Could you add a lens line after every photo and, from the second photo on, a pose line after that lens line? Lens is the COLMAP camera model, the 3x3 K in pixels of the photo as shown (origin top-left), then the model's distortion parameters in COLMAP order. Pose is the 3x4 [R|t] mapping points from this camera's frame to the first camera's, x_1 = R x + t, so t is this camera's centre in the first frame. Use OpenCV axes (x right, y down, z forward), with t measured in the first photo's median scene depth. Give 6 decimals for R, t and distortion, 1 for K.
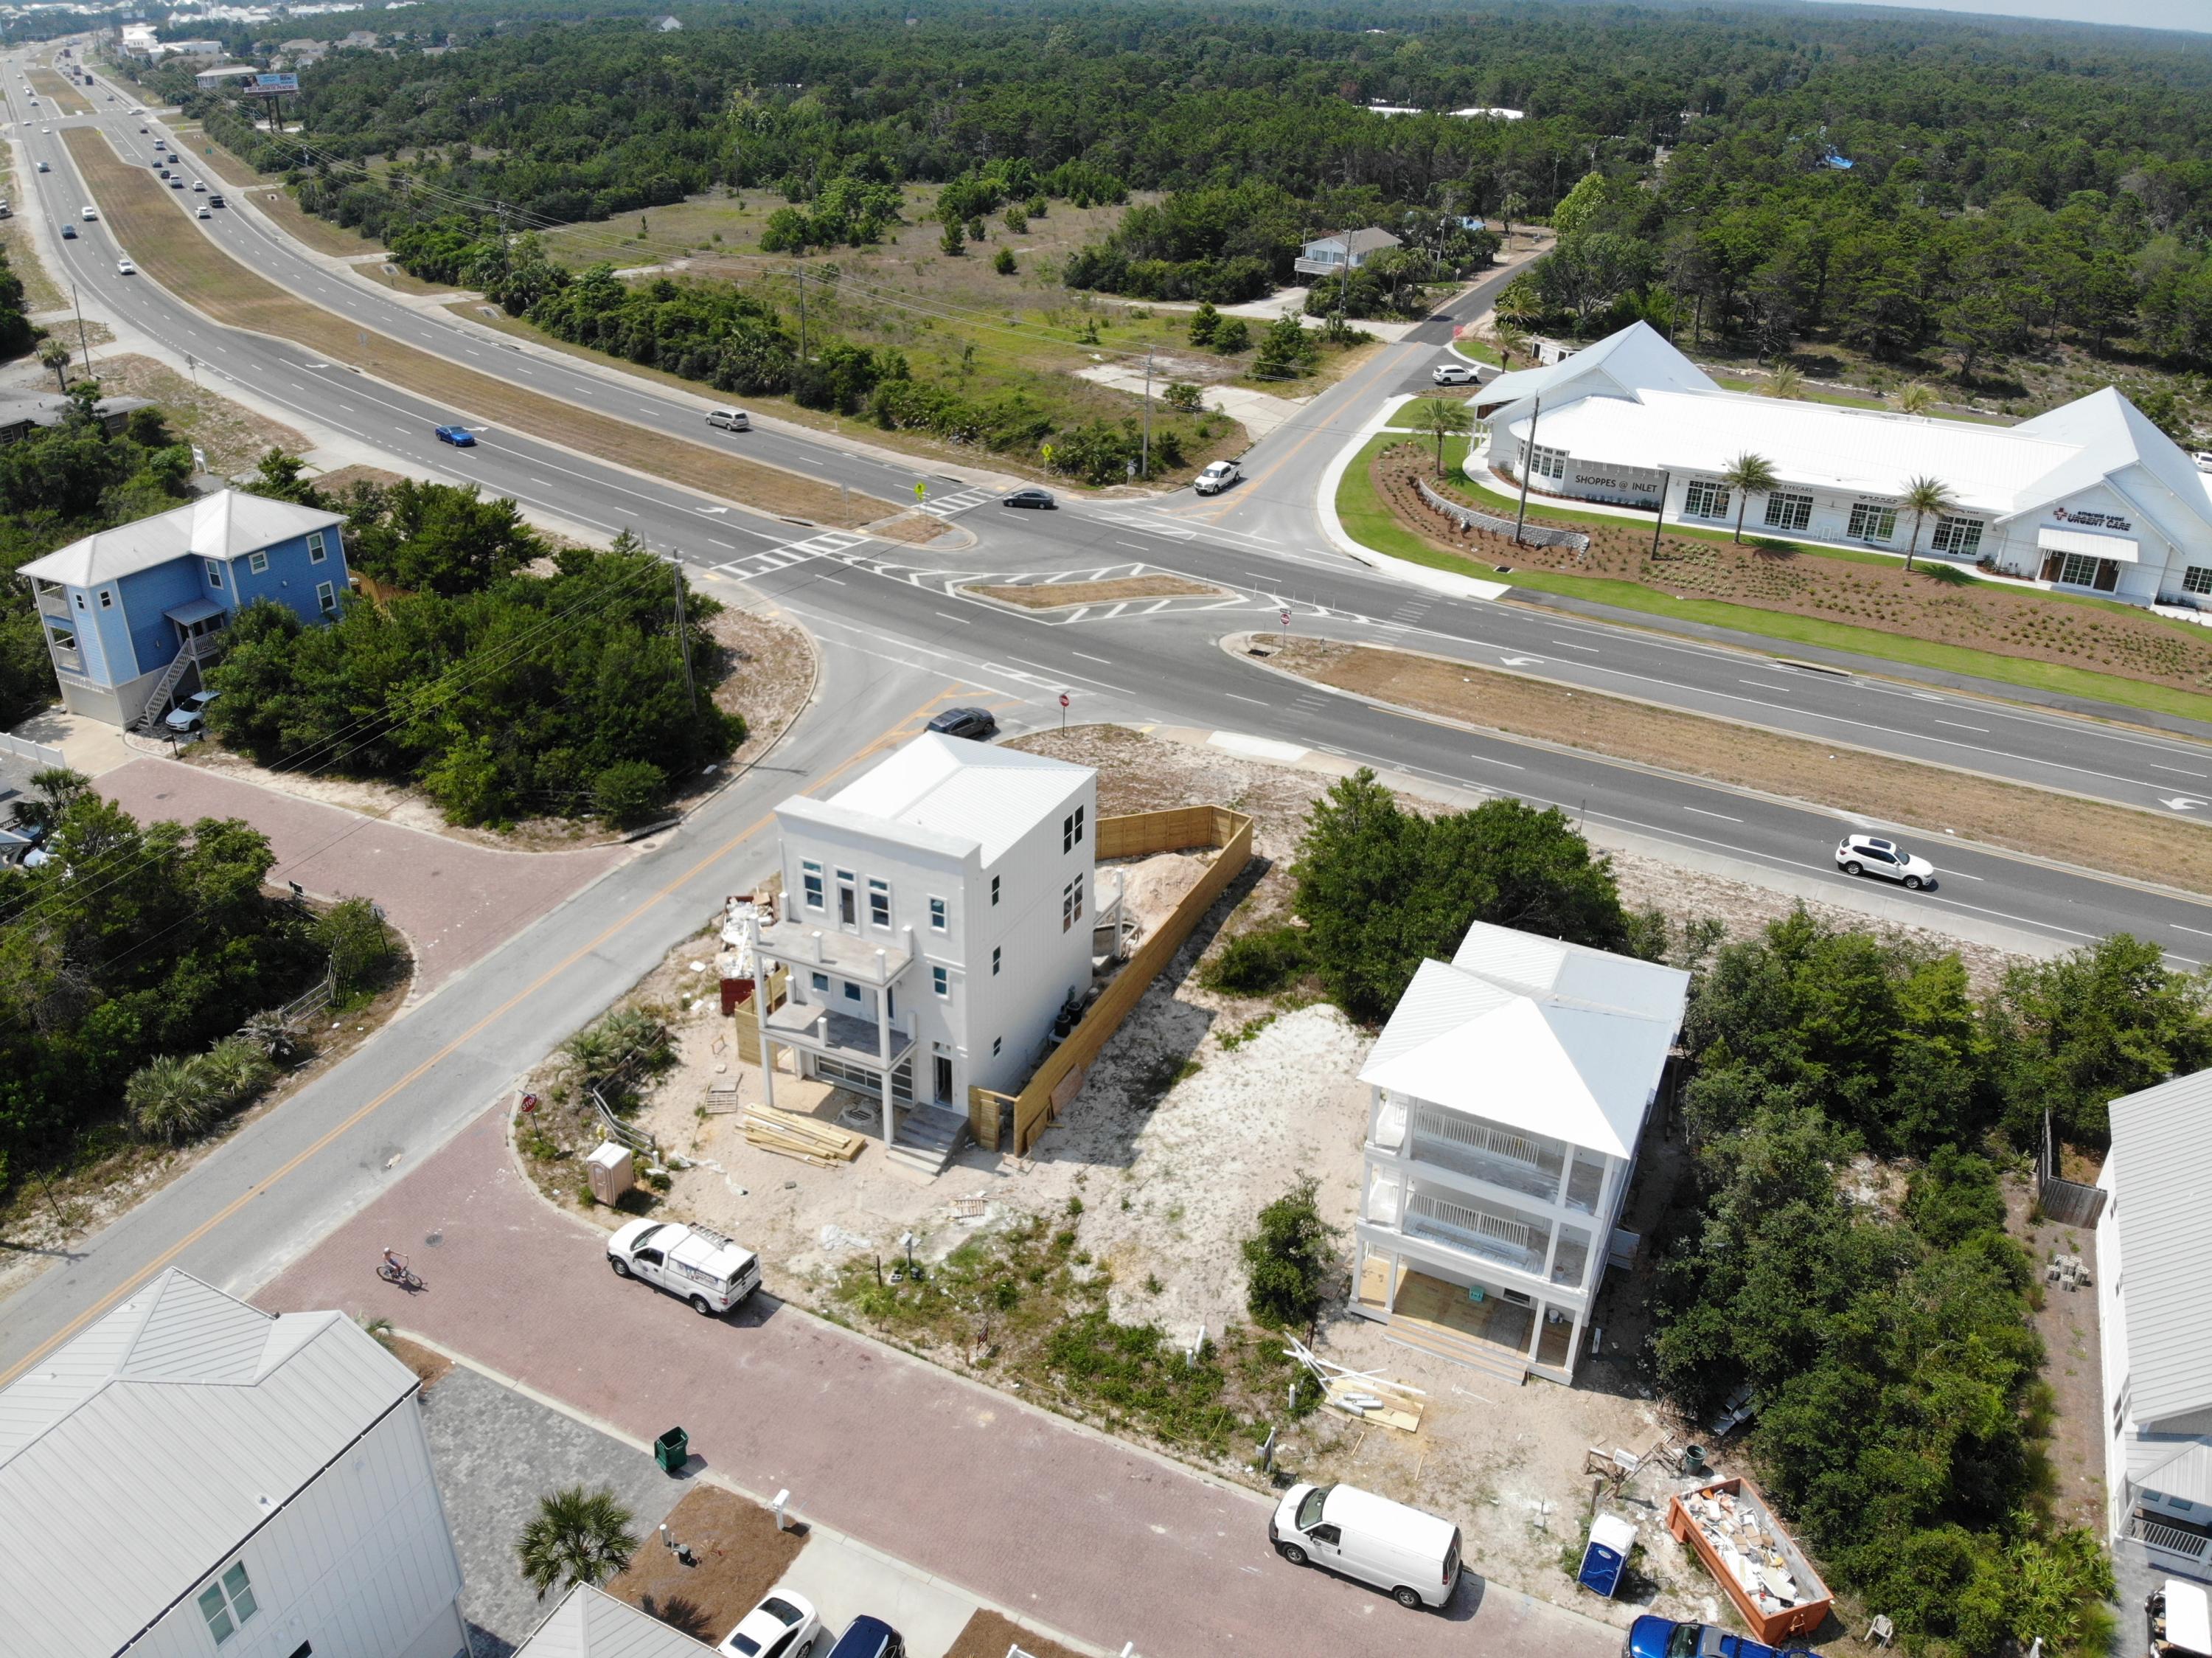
lens RADIAL K [[1561.7, 0, 1105.1], [0, 1561.7, 867.7], [0, 0, 1]] dist [0.065292, -0.187986]
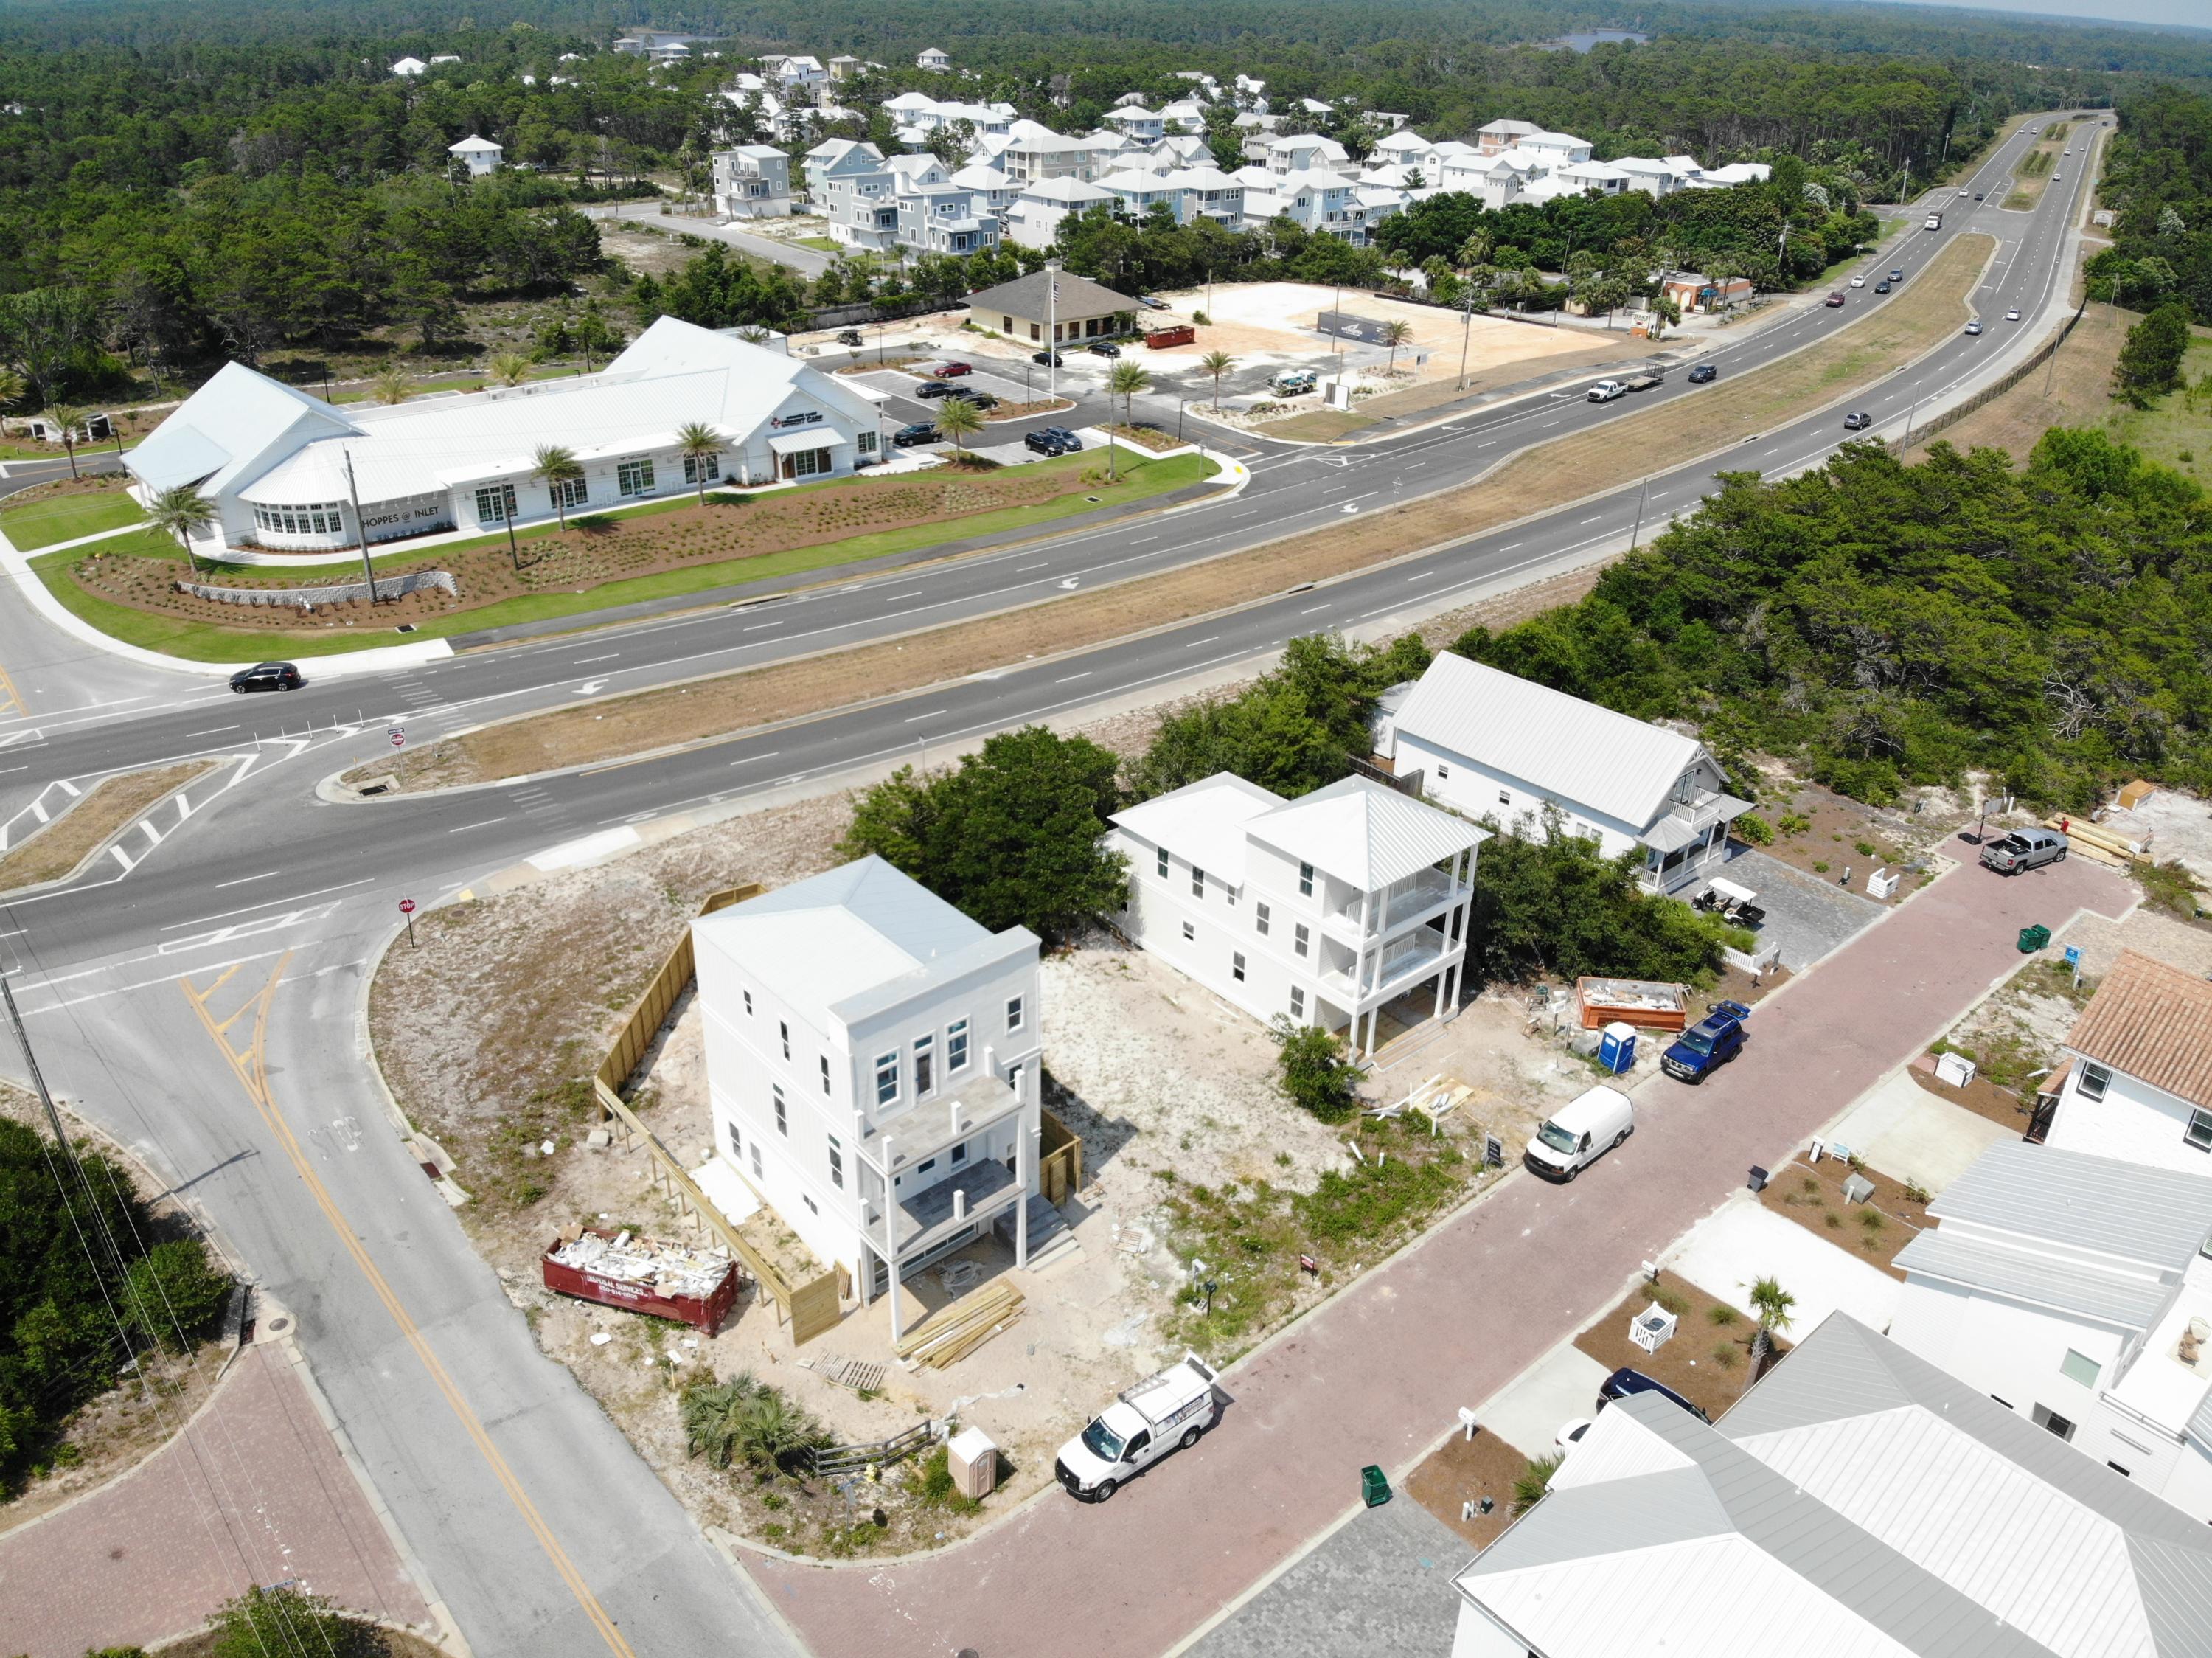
lens RADIAL K [[1561.7, 0, 1105.1], [0, 1561.7, 867.7], [0, 0, 1]] dist [0.065292, -0.187986]
pose [[0.394197, -0.456823, 0.797447, -0.469299], [0.437001, 0.856507, 0.274636, -0.167629], [-0.808479, 0.240225, 0.537265, 0.222628]]
